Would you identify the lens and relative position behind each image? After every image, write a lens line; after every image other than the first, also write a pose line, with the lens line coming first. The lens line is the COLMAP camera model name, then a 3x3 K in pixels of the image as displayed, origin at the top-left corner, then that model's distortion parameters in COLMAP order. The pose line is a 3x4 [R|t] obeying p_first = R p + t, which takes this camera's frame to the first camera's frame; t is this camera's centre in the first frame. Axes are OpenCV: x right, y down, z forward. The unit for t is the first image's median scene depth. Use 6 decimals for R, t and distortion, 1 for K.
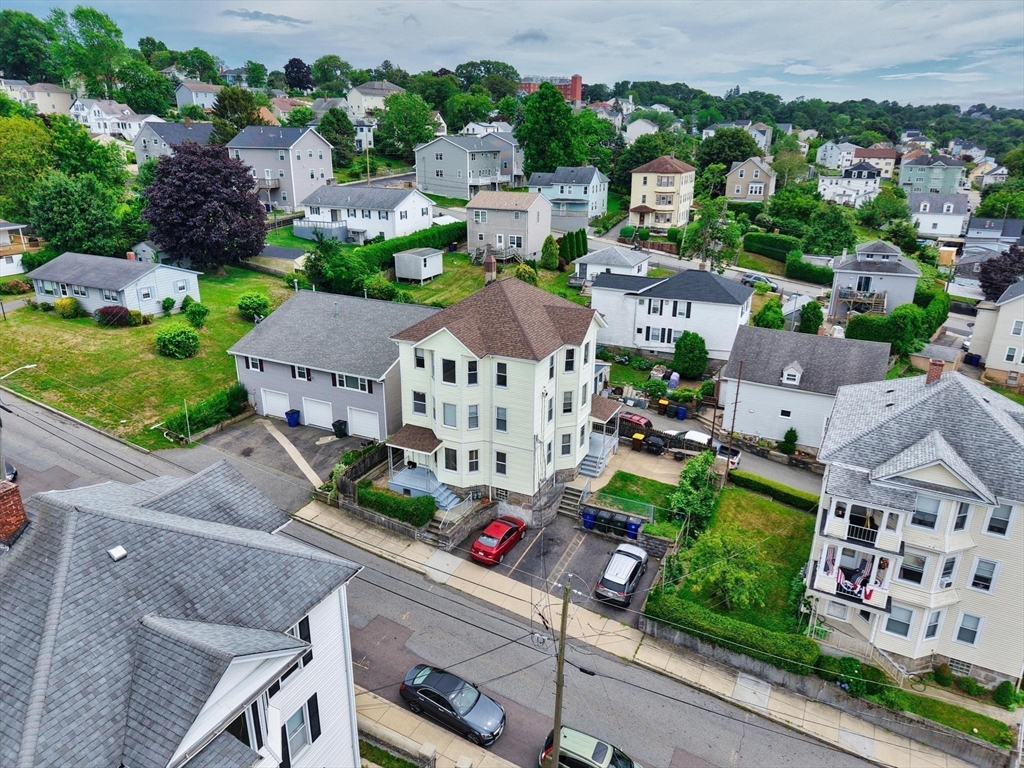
lens RADIAL K [[686.1, 0, 512.0], [0, 686.1, 384.0], [0, 0, 1]] dist [0.008873, -0.006527]
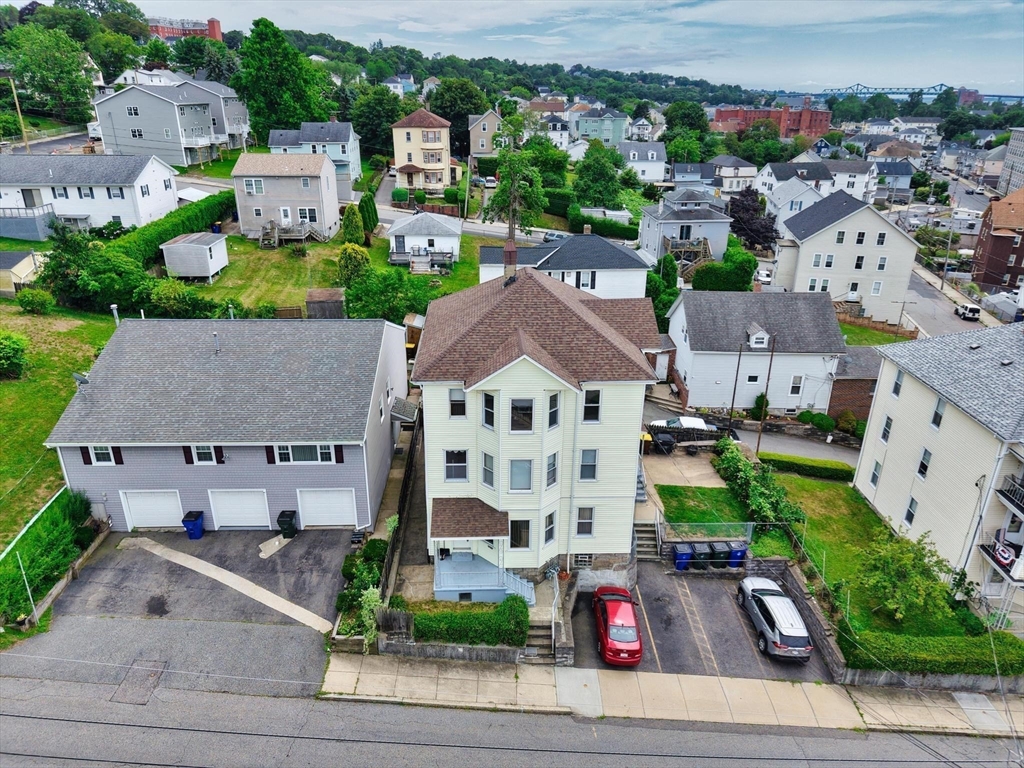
lens RADIAL K [[686.1, 0, 512.0], [0, 686.1, 384.0], [0, 0, 1]] dist [0.008873, -0.006527]
pose [[0.883105, -0.180950, 0.432876, -0.299603], [0.156618, 0.983405, 0.091566, -0.087095], [-0.442262, -0.013066, 0.896791, 0.292867]]
